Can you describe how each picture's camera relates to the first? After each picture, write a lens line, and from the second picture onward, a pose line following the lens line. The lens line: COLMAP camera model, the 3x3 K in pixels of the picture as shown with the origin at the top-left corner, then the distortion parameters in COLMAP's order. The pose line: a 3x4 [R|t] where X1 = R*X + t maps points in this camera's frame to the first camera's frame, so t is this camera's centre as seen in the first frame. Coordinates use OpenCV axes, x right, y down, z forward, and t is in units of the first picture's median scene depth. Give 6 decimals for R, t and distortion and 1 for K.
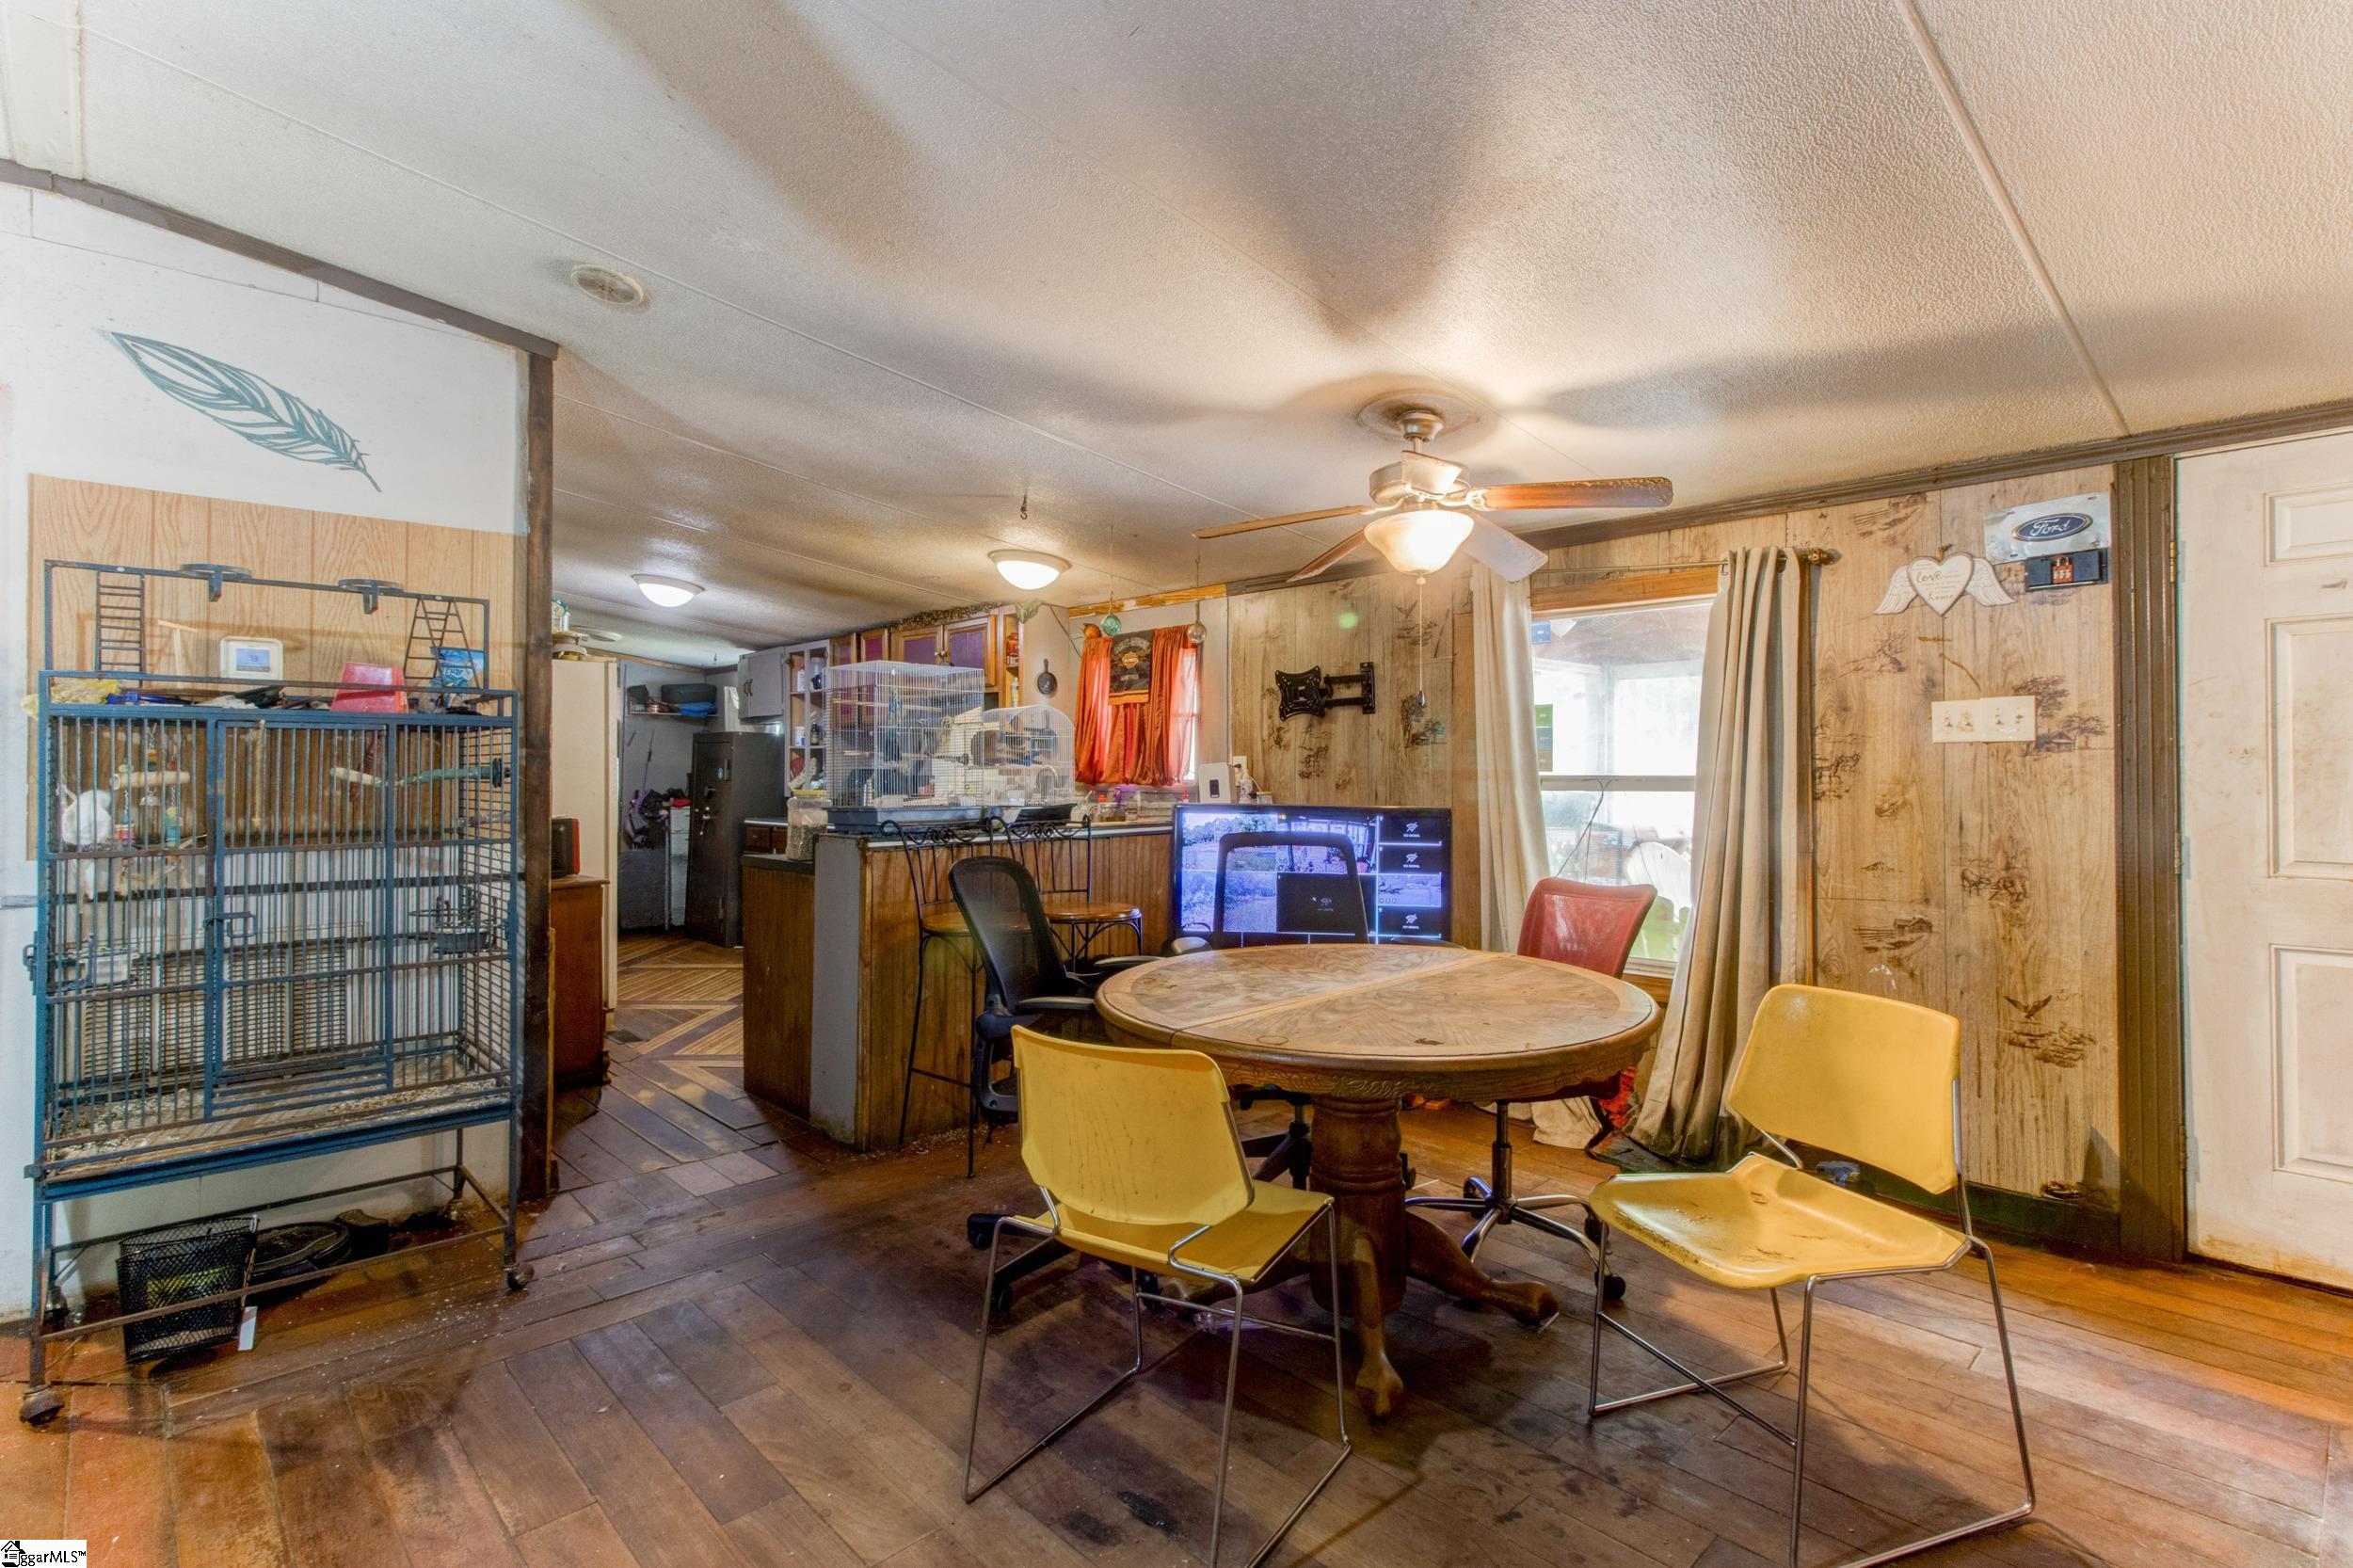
lens RADIAL K [[1105.9, 0, 1193.1], [0, 1105.9, 772.8], [0, 0, 1]] dist [0.003235, 0.001382]
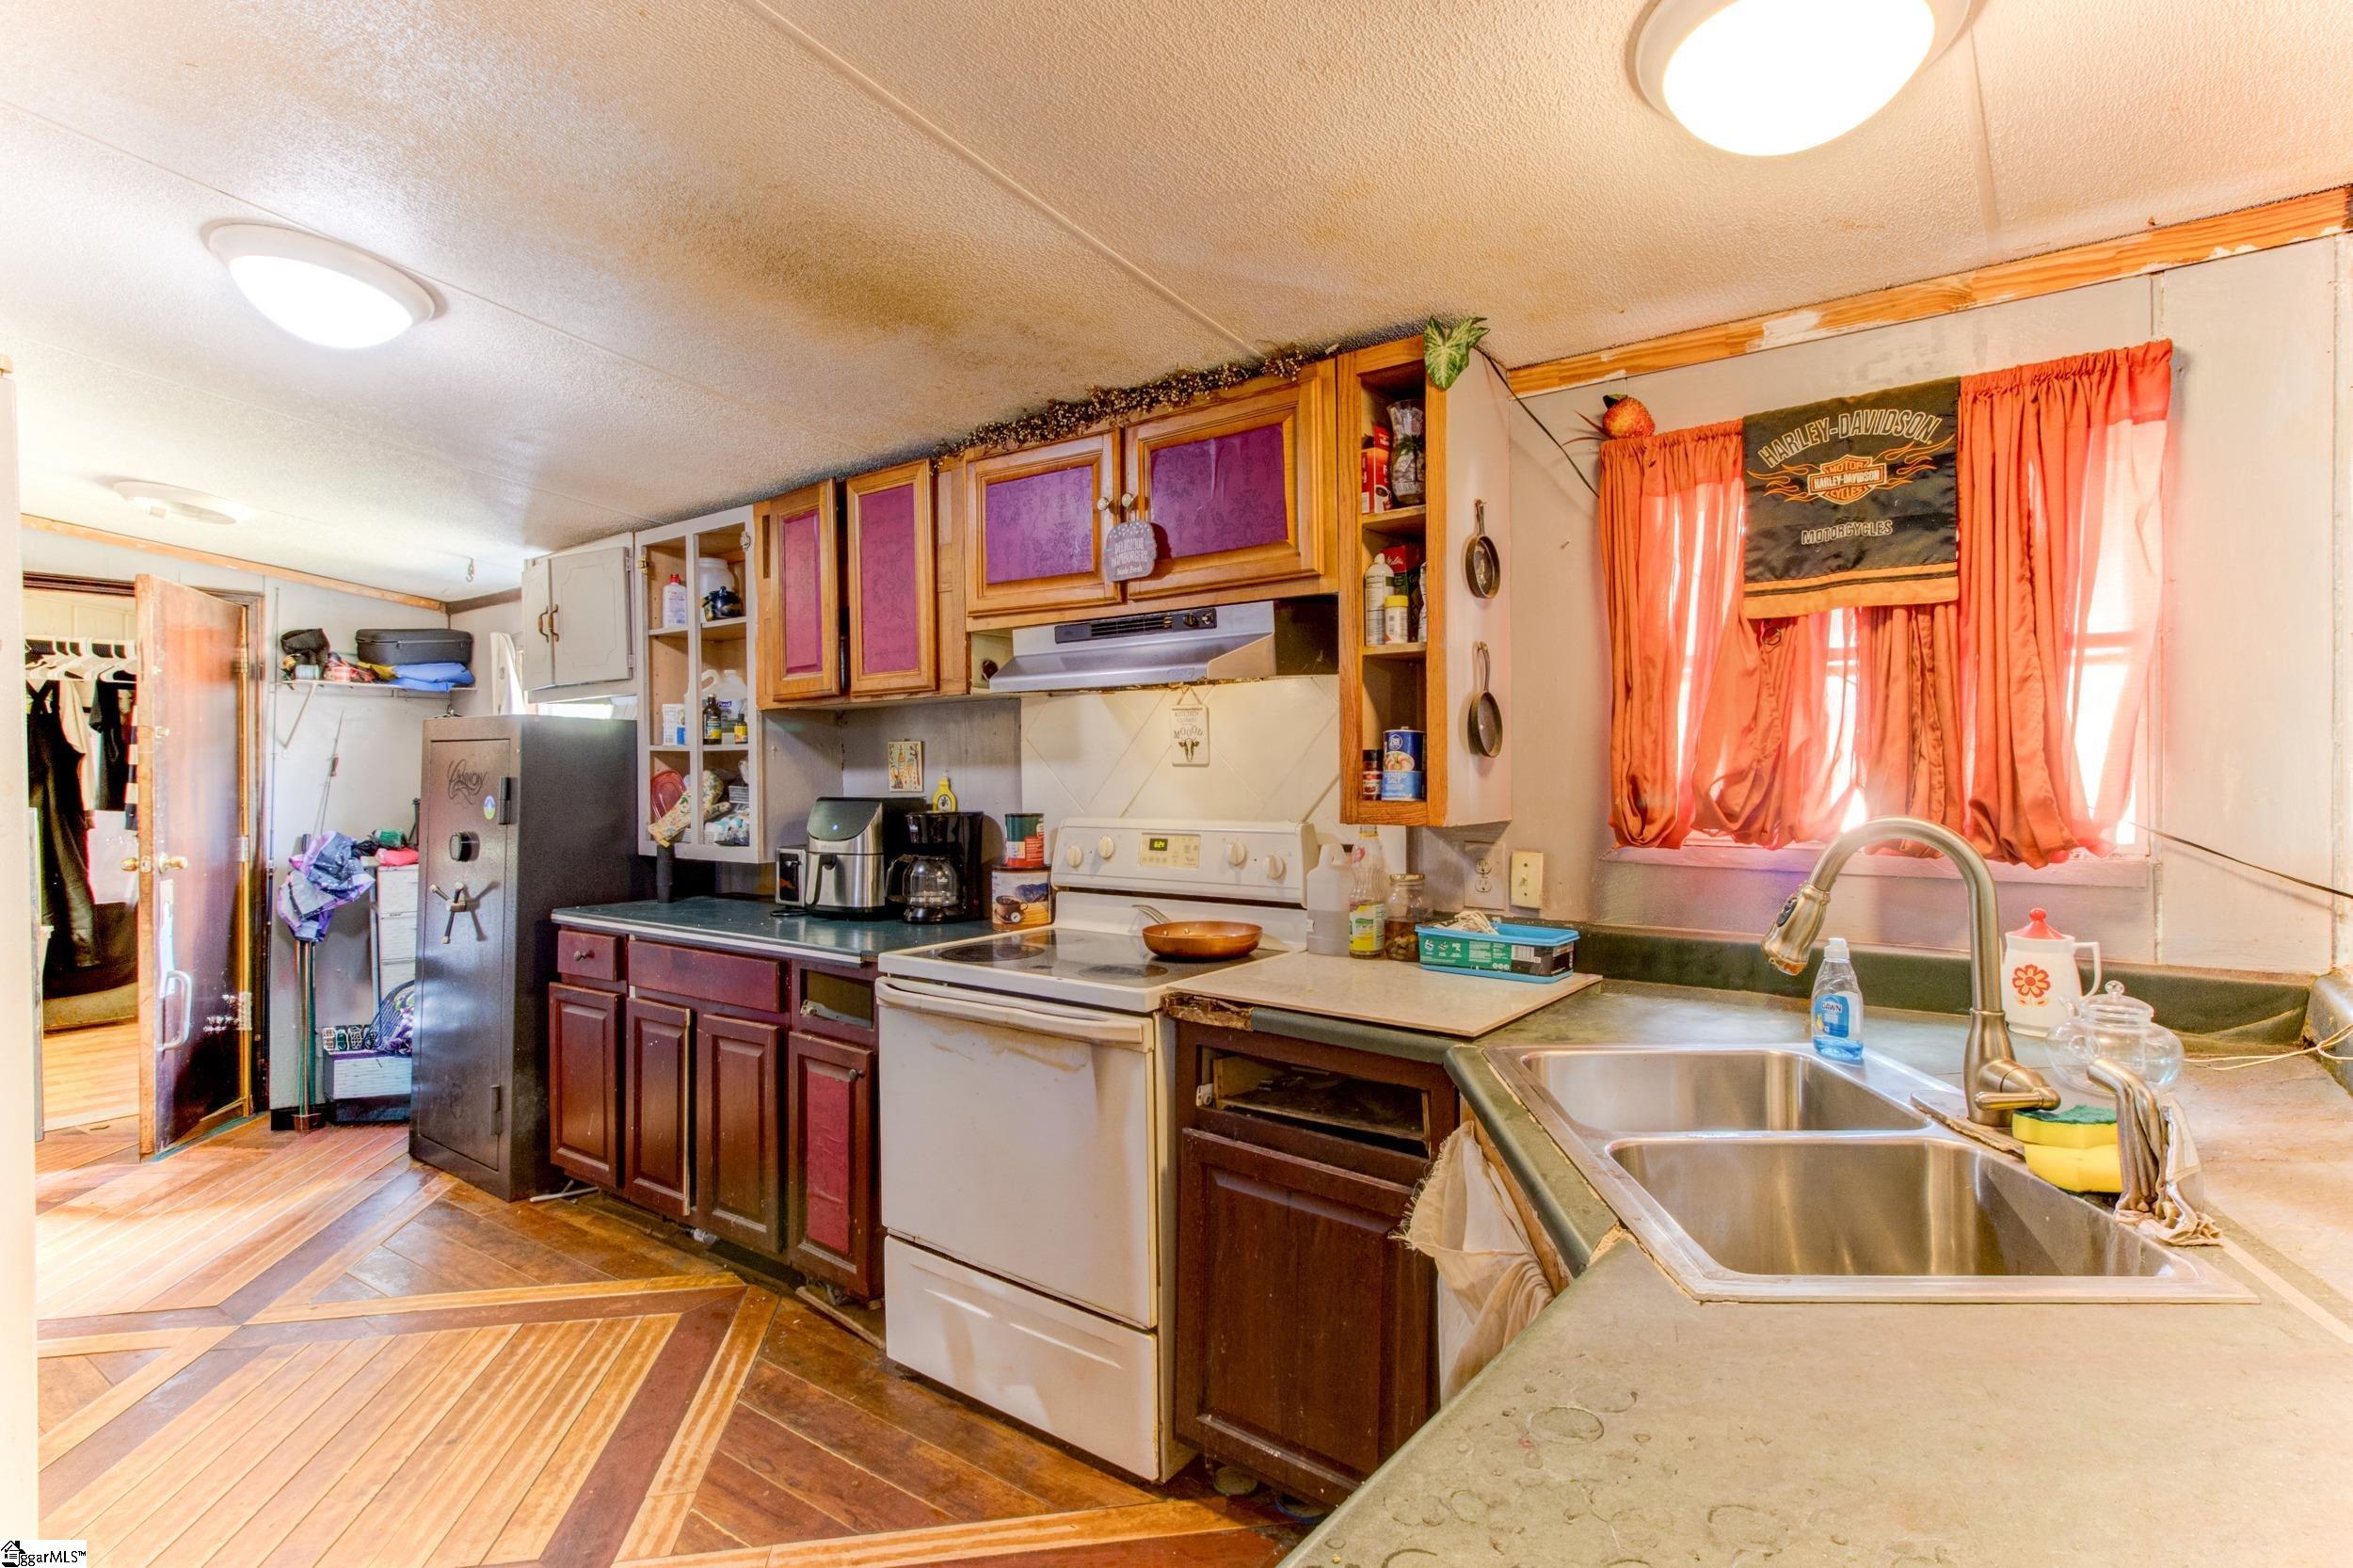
lens RADIAL K [[1105.9, 0, 1156.2], [0, 1105.9, 783.1], [0, 0, 1]] dist [0.003235, 0.001382]
pose [[0.987558, -0.006536, 0.157120, -0.230575], [0.006107, 0.999976, 0.003213, -0.009096], [-0.157137, -0.002214, 0.987574, 0.512466]]
